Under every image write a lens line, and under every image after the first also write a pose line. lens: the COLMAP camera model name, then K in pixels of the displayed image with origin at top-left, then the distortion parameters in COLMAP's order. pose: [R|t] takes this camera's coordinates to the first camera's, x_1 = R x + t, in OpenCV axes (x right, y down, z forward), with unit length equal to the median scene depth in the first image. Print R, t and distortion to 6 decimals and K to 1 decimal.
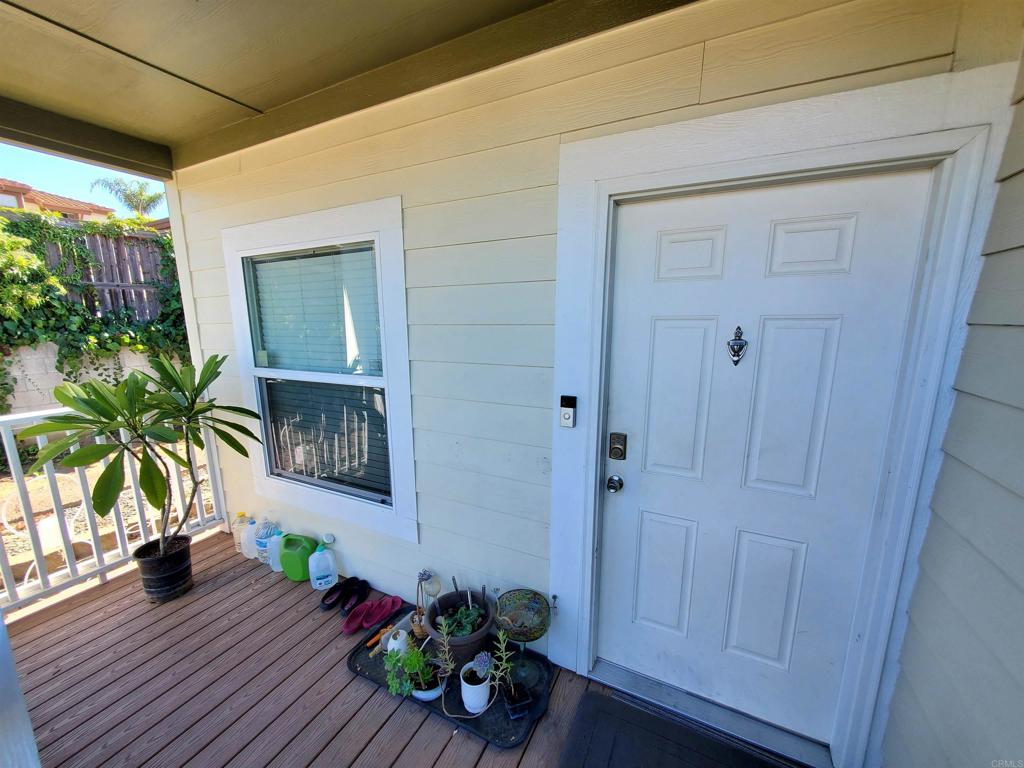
lens RADIAL K [[408.6, 0, 506.8], [0, 408.6, 401.2], [0, 0, 1]] dist [-0.000013, -0.000229]
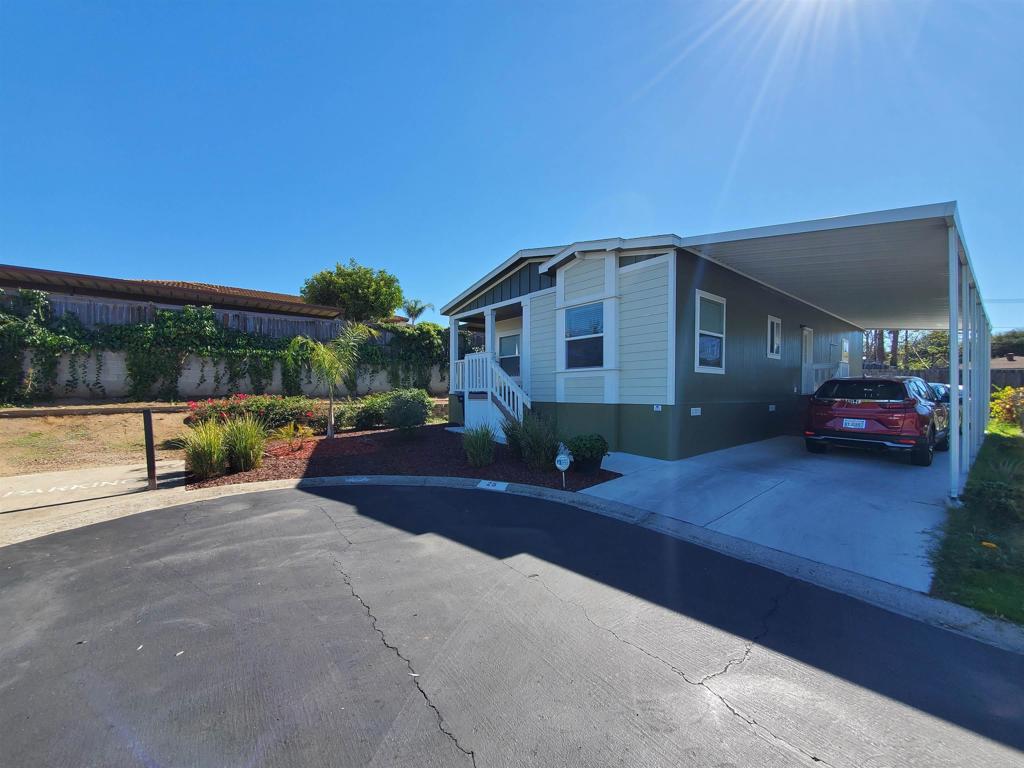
lens RADIAL K [[408.6, 0, 506.8], [0, 408.6, 401.2], [0, 0, 1]] dist [-0.000013, -0.000229]
pose [[0.915197, 0.016290, -0.402677, 0.823261], [-0.087179, 0.983527, -0.158349, 0.663837], [0.393464, 0.180026, 0.901541, -1.847037]]
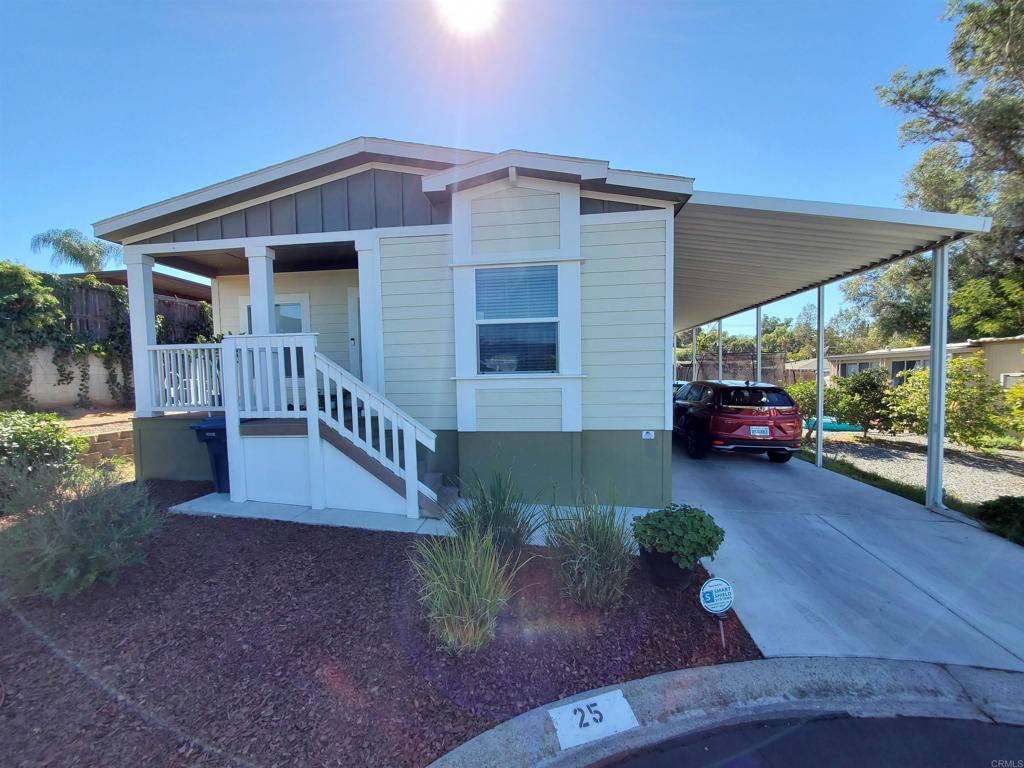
lens RADIAL K [[408.6, 0, 506.8], [0, 408.6, 401.2], [0, 0, 1]] dist [-0.000013, -0.000229]
pose [[0.938754, -0.027546, 0.343486, 0.055930], [0.076229, 0.988704, -0.129046, 0.428740], [-0.336051, 0.147326, 0.930250, -1.136212]]
